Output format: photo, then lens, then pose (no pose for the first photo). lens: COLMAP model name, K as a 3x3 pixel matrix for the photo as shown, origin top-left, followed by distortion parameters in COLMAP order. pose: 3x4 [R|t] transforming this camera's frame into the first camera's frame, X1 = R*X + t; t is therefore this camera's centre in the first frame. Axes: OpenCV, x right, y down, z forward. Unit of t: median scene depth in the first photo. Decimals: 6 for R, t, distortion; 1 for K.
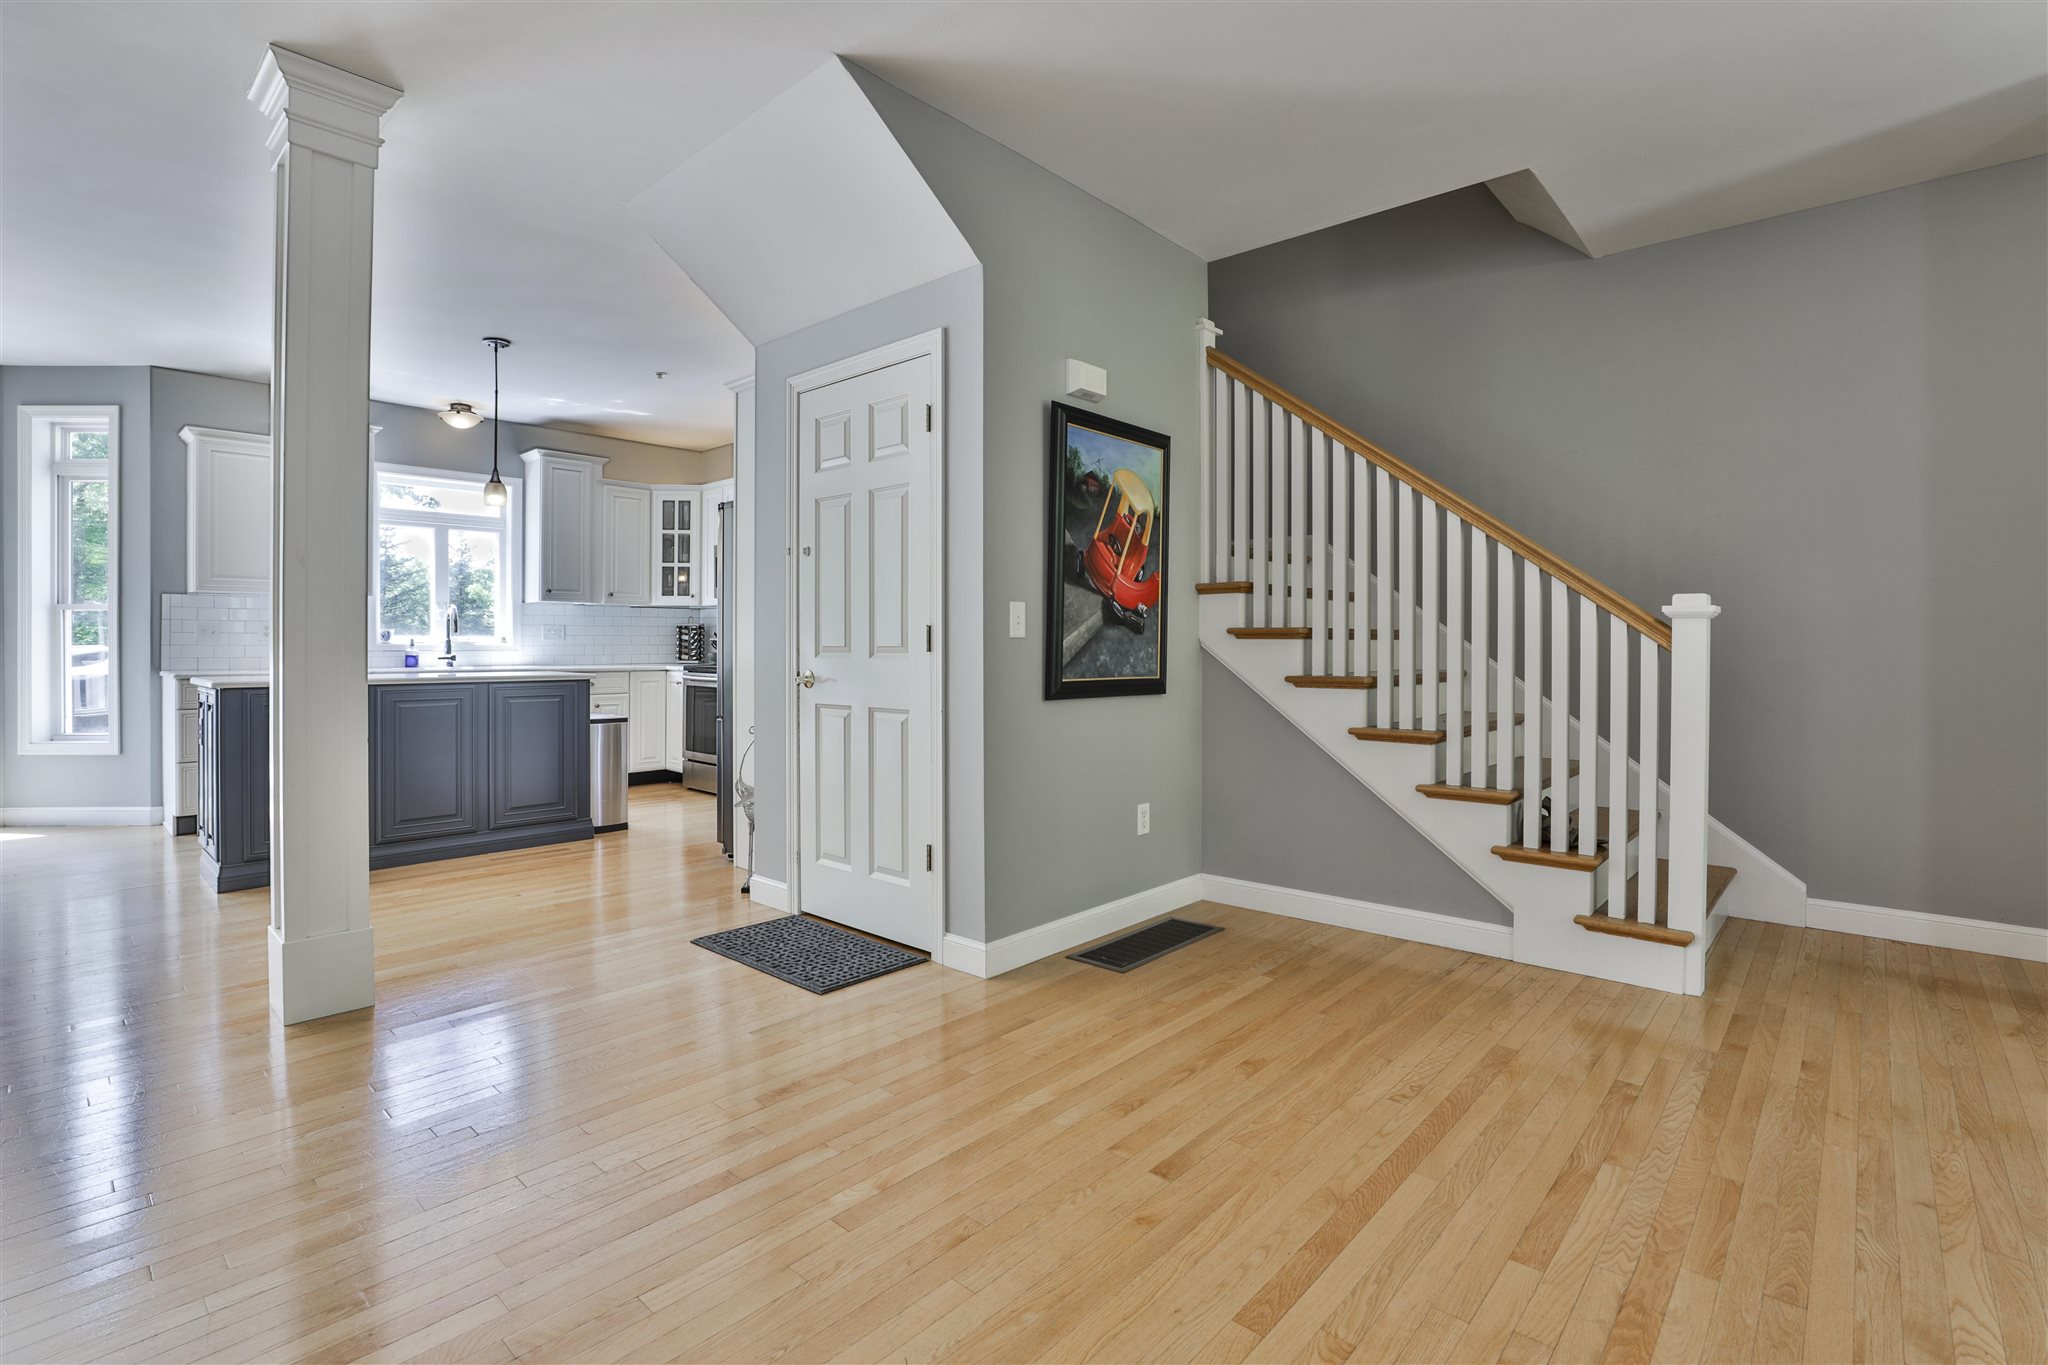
lens RADIAL K [[960.3, 0, 1030.4], [0, 960.3, 650.8], [0, 0, 1]] dist [-0.025380, 0.003239]
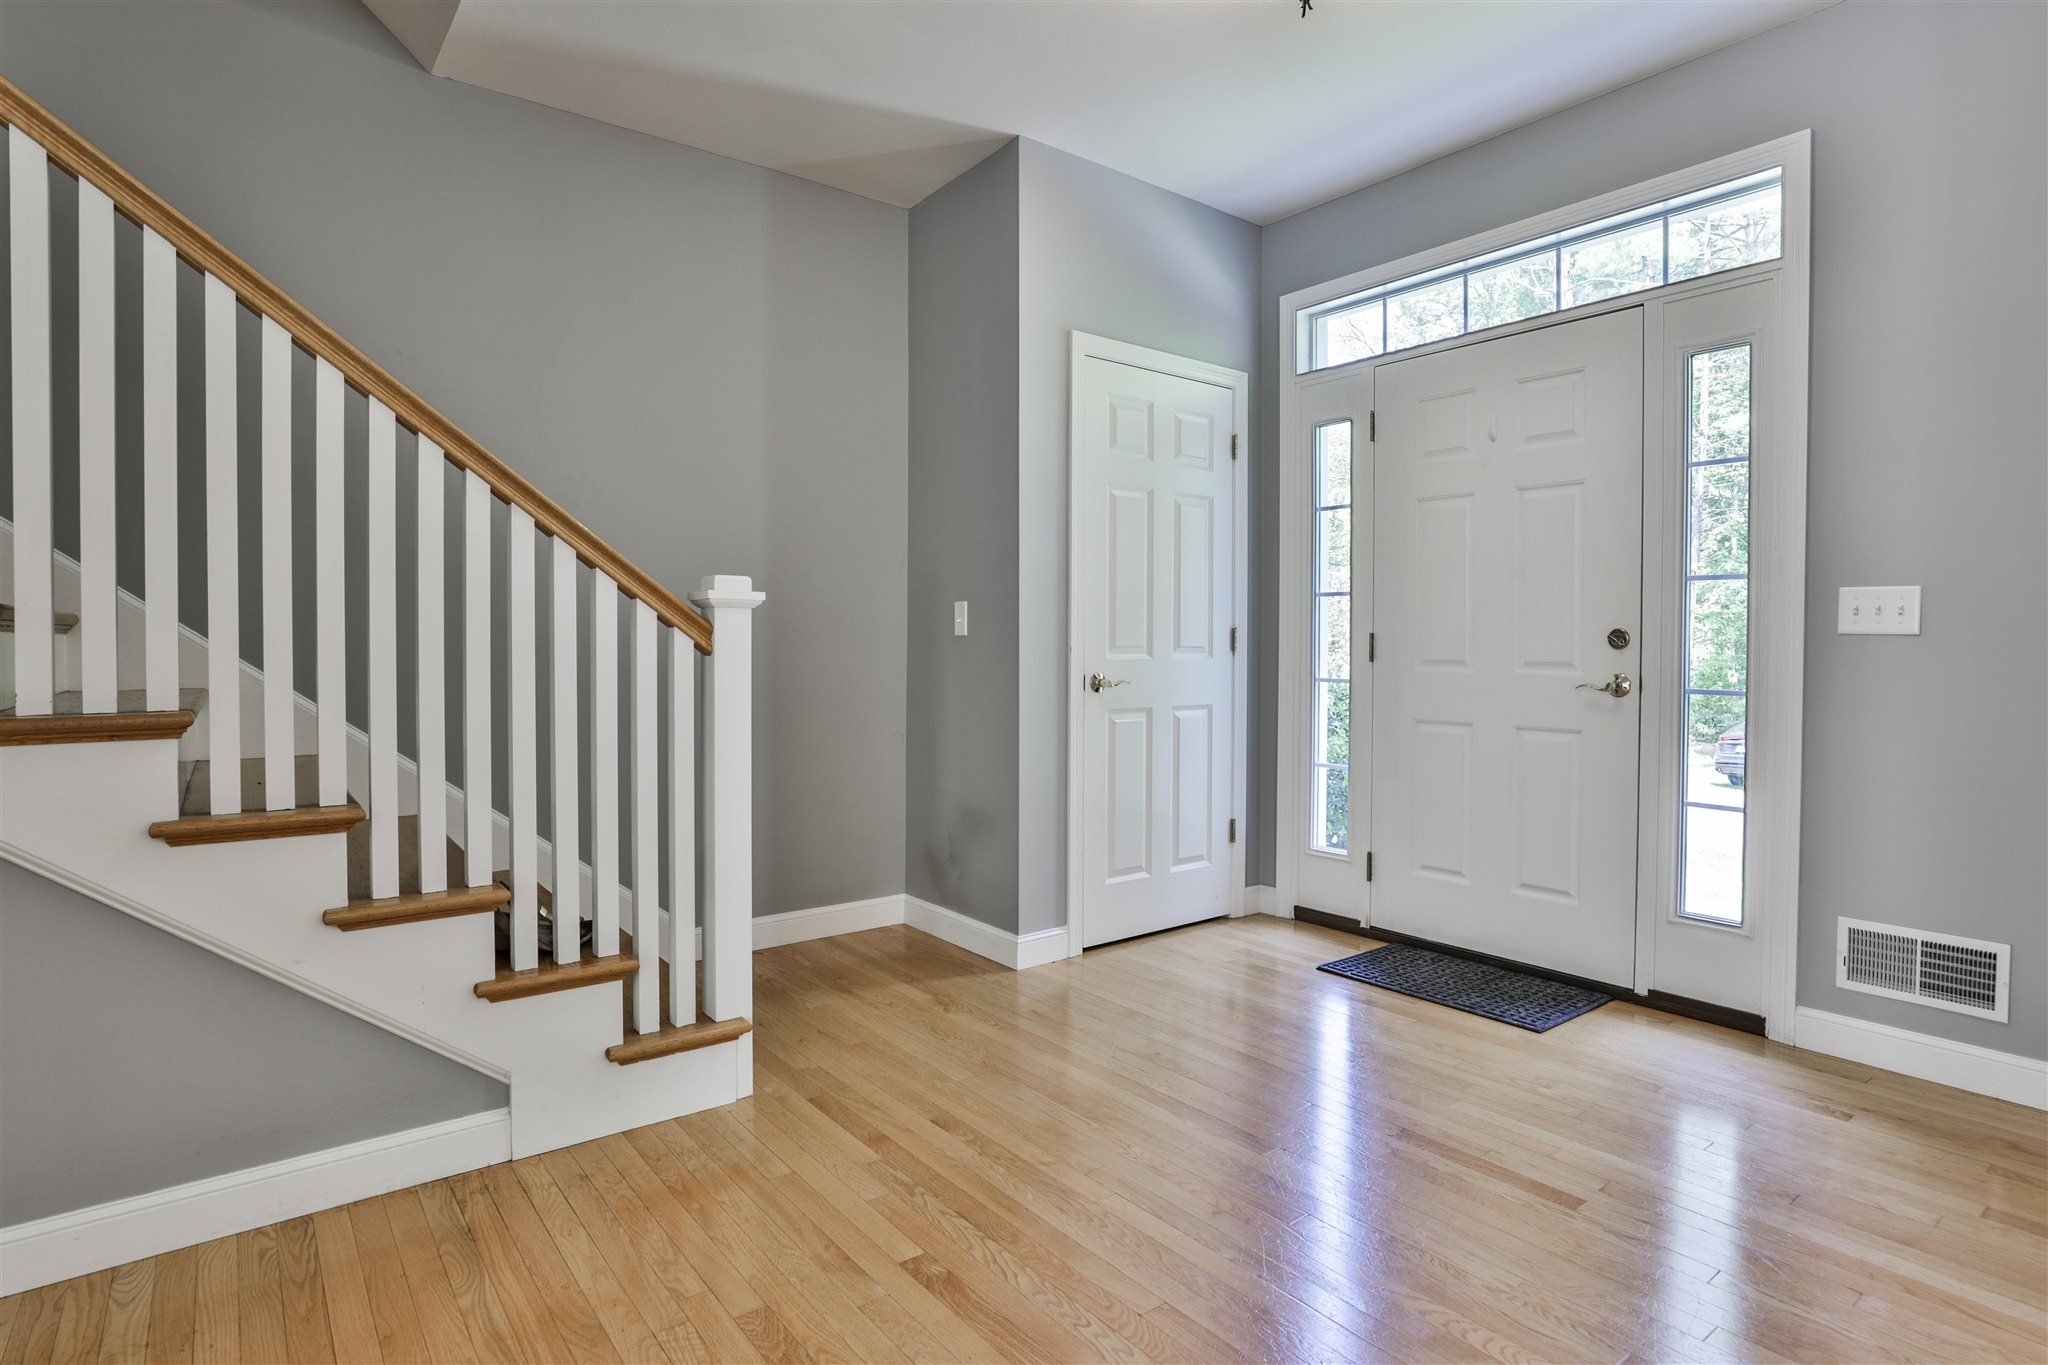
lens RADIAL K [[1059.1, 0, 979.5], [0, 1059.1, 679.0], [0, 0, 1]] dist [-0.026561, 0.000266]
pose [[0.190919, -0.029470, 0.981163, -0.070506], [0.008299, 0.999562, 0.028408, 0.000056], [-0.981571, 0.002720, 0.191080, 0.472416]]
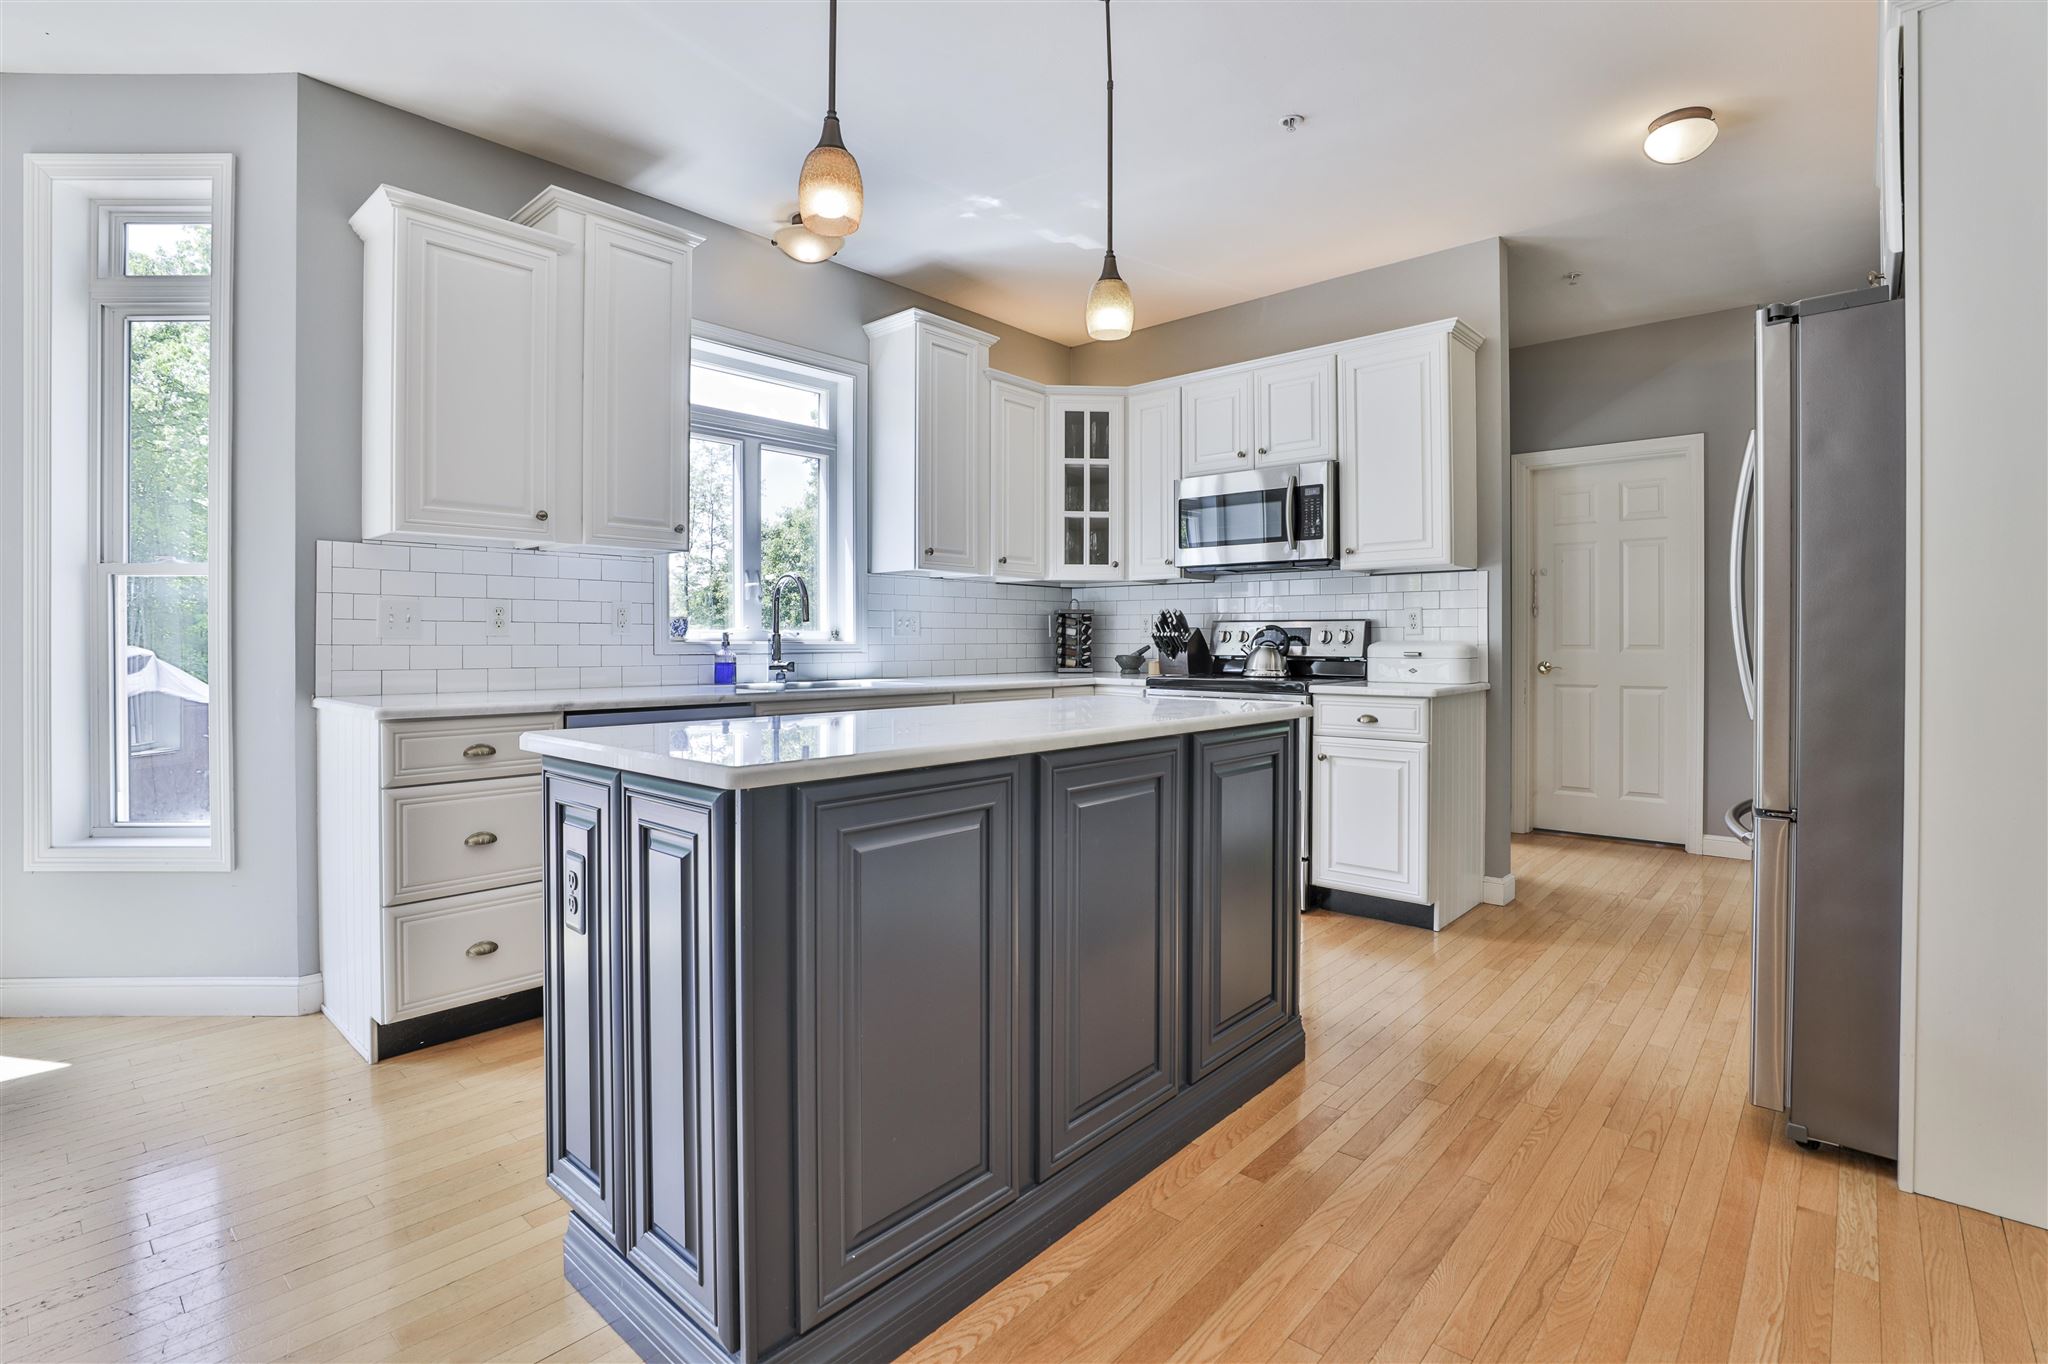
lens RADIAL K [[960.3, 0, 1016.8], [0, 960.3, 648.4], [0, 0, 1]] dist [-0.025380, 0.003239]
pose [[0.999968, -0.002048, 0.007709, -0.766414], [0.002059, 0.999997, -0.001407, -0.003541], [-0.007706, 0.001423, 0.999969, 0.687098]]
